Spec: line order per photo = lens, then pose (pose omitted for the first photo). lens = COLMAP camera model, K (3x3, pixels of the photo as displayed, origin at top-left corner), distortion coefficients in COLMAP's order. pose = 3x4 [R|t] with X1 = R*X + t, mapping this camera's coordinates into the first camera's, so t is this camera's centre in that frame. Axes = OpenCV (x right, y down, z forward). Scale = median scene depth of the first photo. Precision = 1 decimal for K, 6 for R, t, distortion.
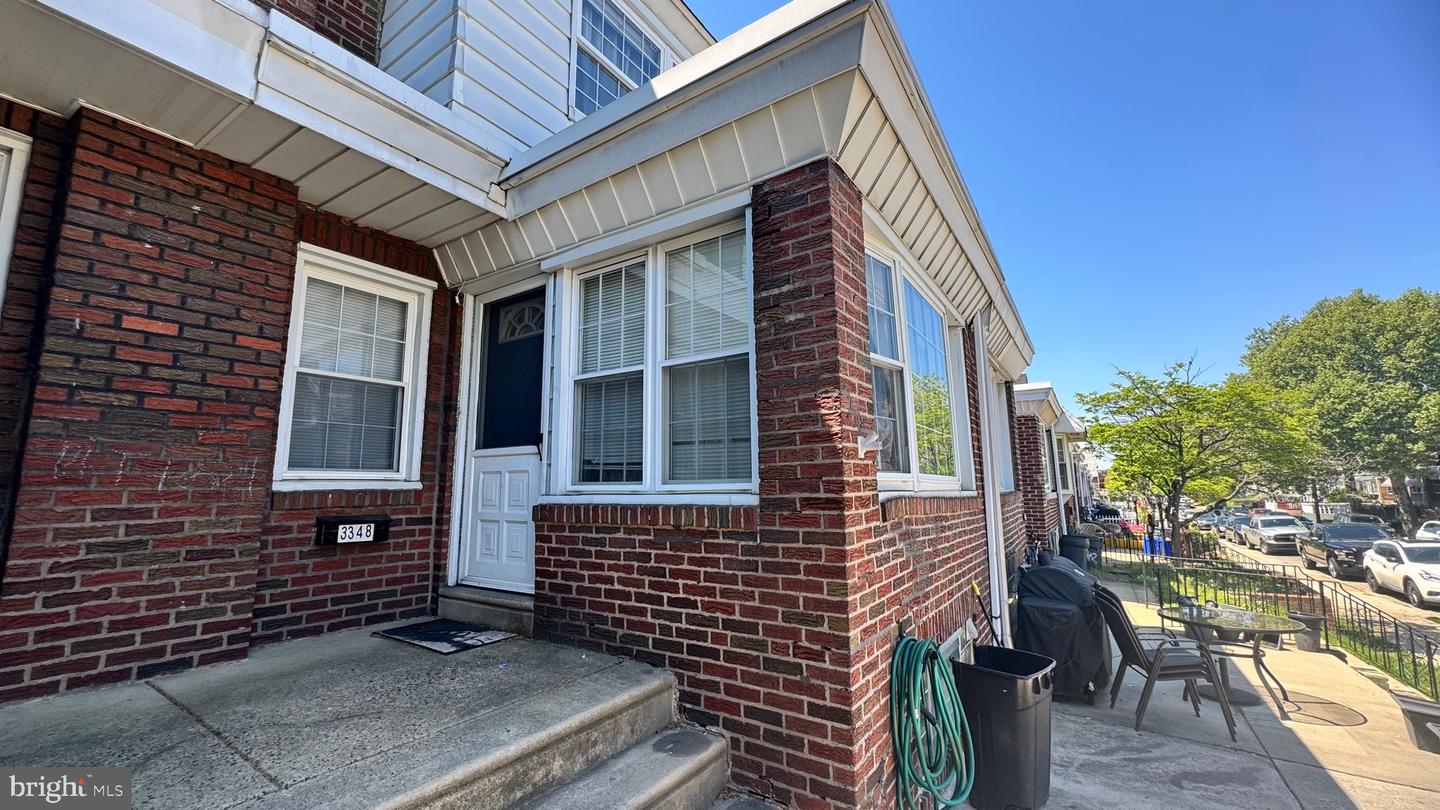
lens RADIAL K [[576.6, 0, 720.0], [0, 576.6, 405.0], [0, 0, 1]] dist [-0.002247, 0.000420]
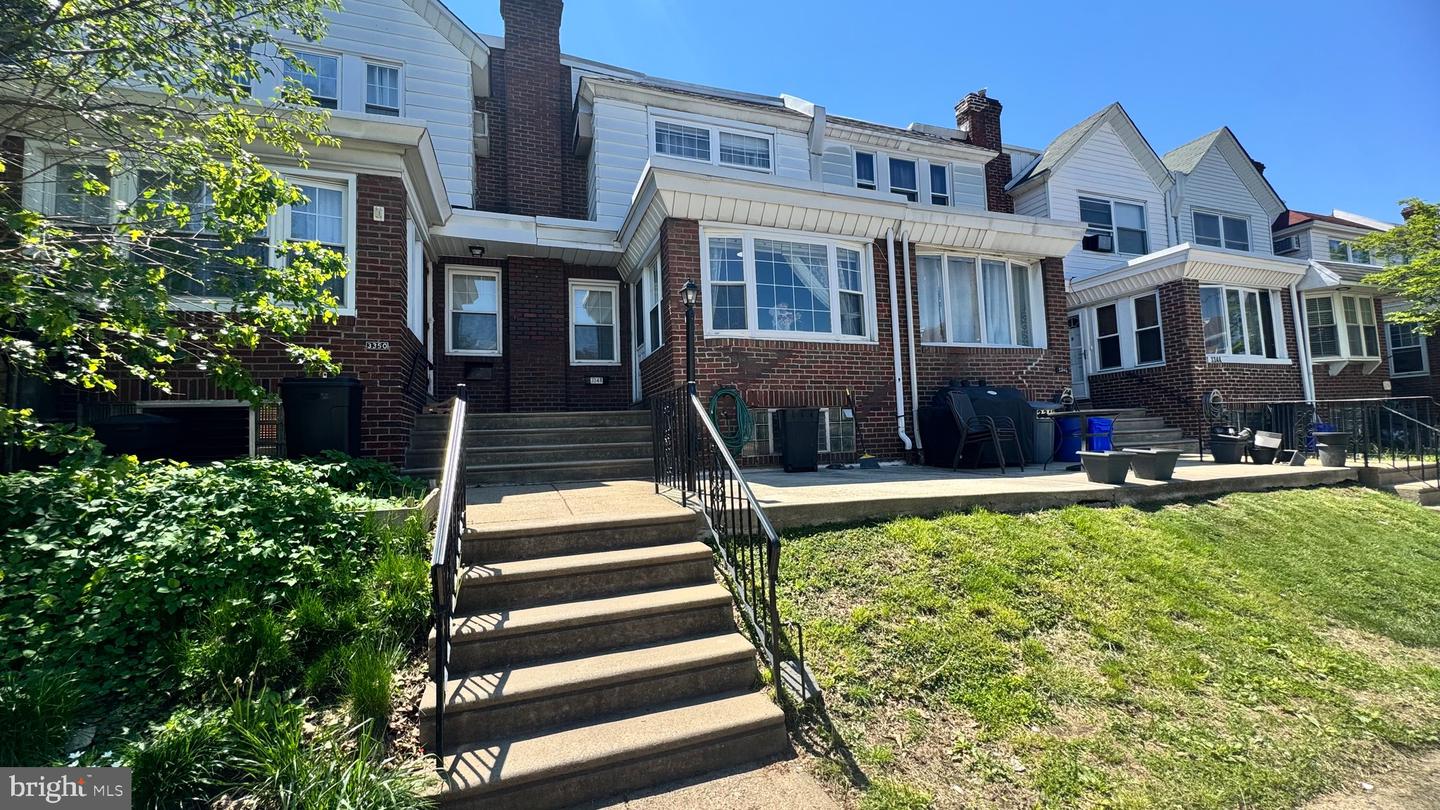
lens RADIAL K [[576.6, 0, 720.0], [0, 576.6, 405.0], [0, 0, 1]] dist [-0.002247, 0.000420]
pose [[0.805547, -0.064119, -0.589052, 1.457936], [0.117923, 0.991590, 0.053328, 0.261778], [0.580678, -0.112421, 0.806334, -0.890624]]
